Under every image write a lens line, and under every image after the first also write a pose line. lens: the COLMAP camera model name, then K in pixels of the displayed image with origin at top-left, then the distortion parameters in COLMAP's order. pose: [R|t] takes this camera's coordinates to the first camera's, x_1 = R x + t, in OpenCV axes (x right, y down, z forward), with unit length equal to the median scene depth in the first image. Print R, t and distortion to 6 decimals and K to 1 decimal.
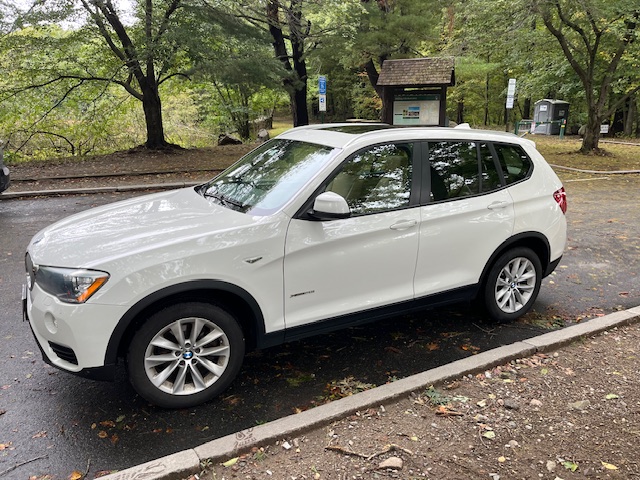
lens RADIAL K [[481.4, 0, 323.5], [0, 481.4, 235.1], [0, 0, 1]] dist [0.033103, -0.051000]
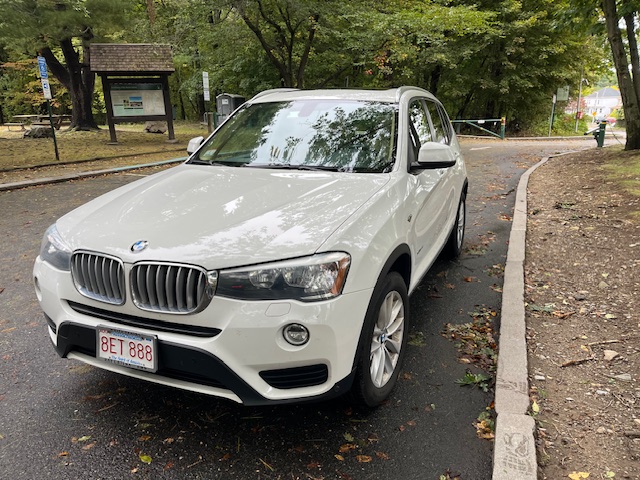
lens RADIAL K [[481.4, 0, 317.4], [0, 481.4, 241.9], [0, 0, 1]] dist [0.033103, -0.051000]
pose [[0.785395, -0.178352, 0.592744, -0.135797], [0.169043, 0.982991, 0.071788, 0.000522], [-0.595466, 0.043817, 0.802185, 0.060974]]
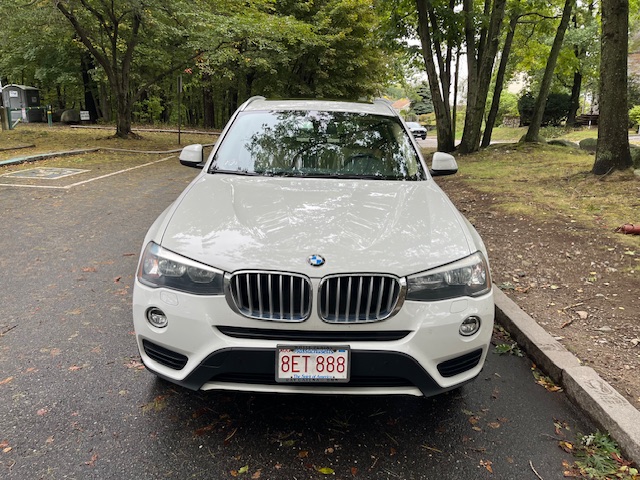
lens RADIAL K [[481.4, 0, 318.8], [0, 481.4, 241.8], [0, 0, 1]] dist [0.033103, -0.051000]
pose [[0.481046, -0.222180, 0.848075, -0.195900], [0.194116, 0.970337, 0.144104, -0.017807], [-0.854935, 0.095304, 0.509905, 0.116948]]
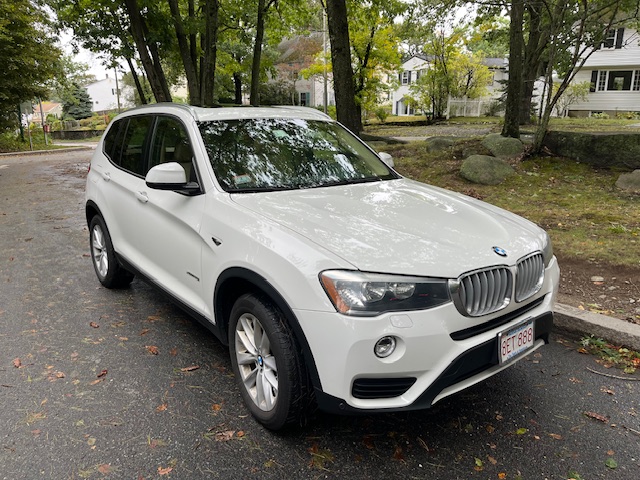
lens RADIAL K [[481.4, 0, 320.2], [0, 481.4, 241.9], [0, 0, 1]] dist [0.033103, -0.051000]
pose [[-0.164702, -0.249172, 0.954351, -0.213405], [0.242152, 0.927738, 0.284015, -0.046545], [-0.956157, 0.277876, -0.092463, 0.230783]]
